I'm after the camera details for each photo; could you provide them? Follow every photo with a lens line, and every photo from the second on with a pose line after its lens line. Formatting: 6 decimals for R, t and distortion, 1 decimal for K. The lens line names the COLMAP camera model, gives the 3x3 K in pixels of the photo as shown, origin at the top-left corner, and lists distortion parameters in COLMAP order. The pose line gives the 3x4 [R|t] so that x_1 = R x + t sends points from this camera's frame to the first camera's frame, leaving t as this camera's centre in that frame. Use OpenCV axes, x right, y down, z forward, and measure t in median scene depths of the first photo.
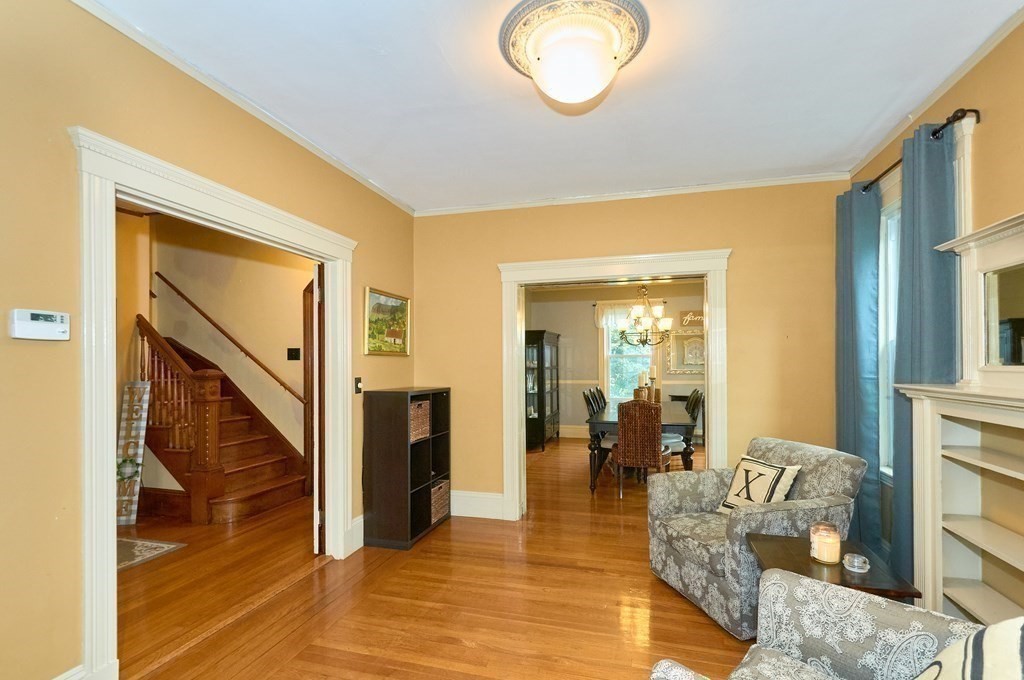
lens RADIAL K [[467.6, 0, 510.5], [0, 467.6, 348.2], [0, 0, 1]] dist [0.000703, -0.000344]
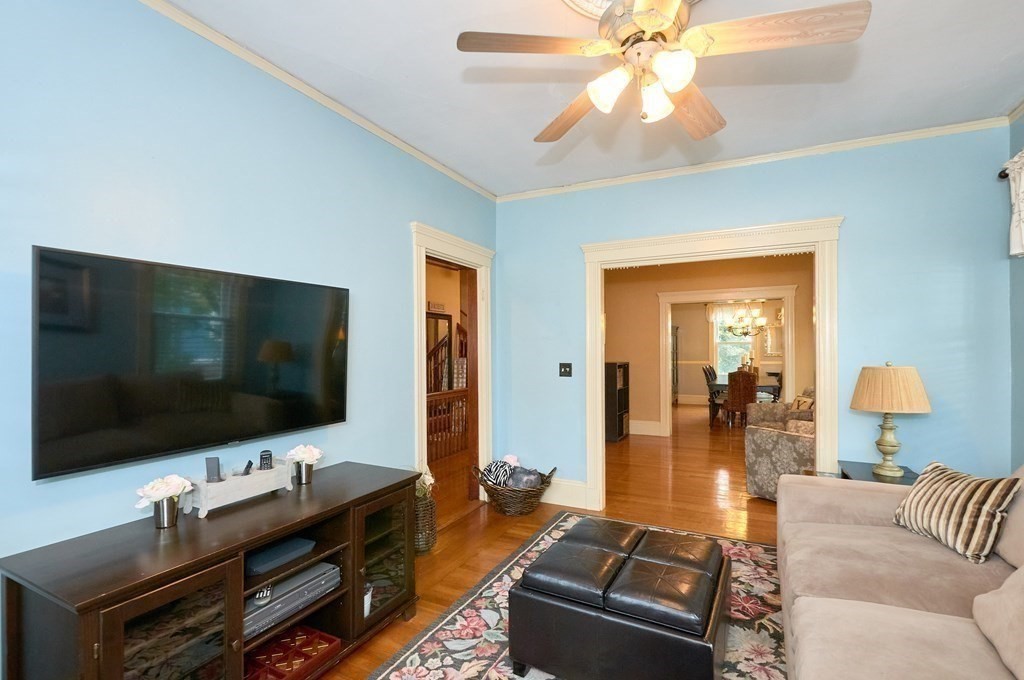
lens RADIAL K [[467.6, 0, 512.1], [0, 467.6, 342.8], [0, 0, 1]] dist [0.000703, -0.000344]
pose [[0.982471, -0.004026, -0.186374, -0.165723], [0.007826, 0.999776, 0.019657, -0.020089], [0.186253, -0.020771, 0.982282, -0.595427]]
